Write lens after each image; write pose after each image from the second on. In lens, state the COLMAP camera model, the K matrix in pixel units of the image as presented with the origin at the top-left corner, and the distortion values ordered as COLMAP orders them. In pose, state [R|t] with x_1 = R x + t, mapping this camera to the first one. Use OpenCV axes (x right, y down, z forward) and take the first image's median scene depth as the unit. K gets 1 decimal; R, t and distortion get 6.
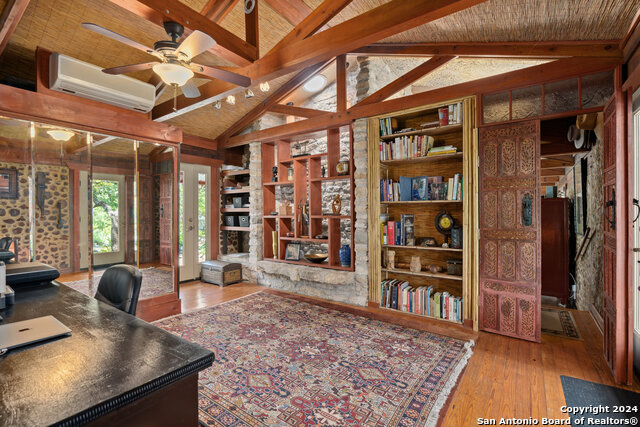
lens RADIAL K [[298.2, 0, 333.8], [0, 298.2, 214.1], [0, 0, 1]] dist [-0.009440, 0.003140]
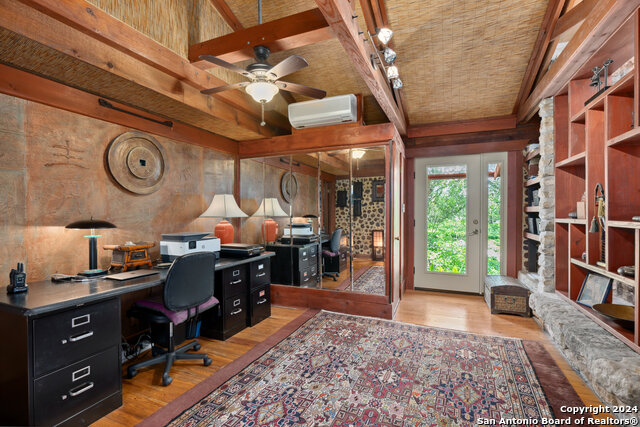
lens RADIAL K [[298.2, 0, 318.2], [0, 298.2, 214.7], [0, 0, 1]] dist [-0.009440, 0.003140]
pose [[0.177469, 0.010883, -0.984066, 0.364051], [-0.005465, 0.999934, 0.010073, -0.007377], [0.984111, 0.003590, 0.177517, 0.593708]]
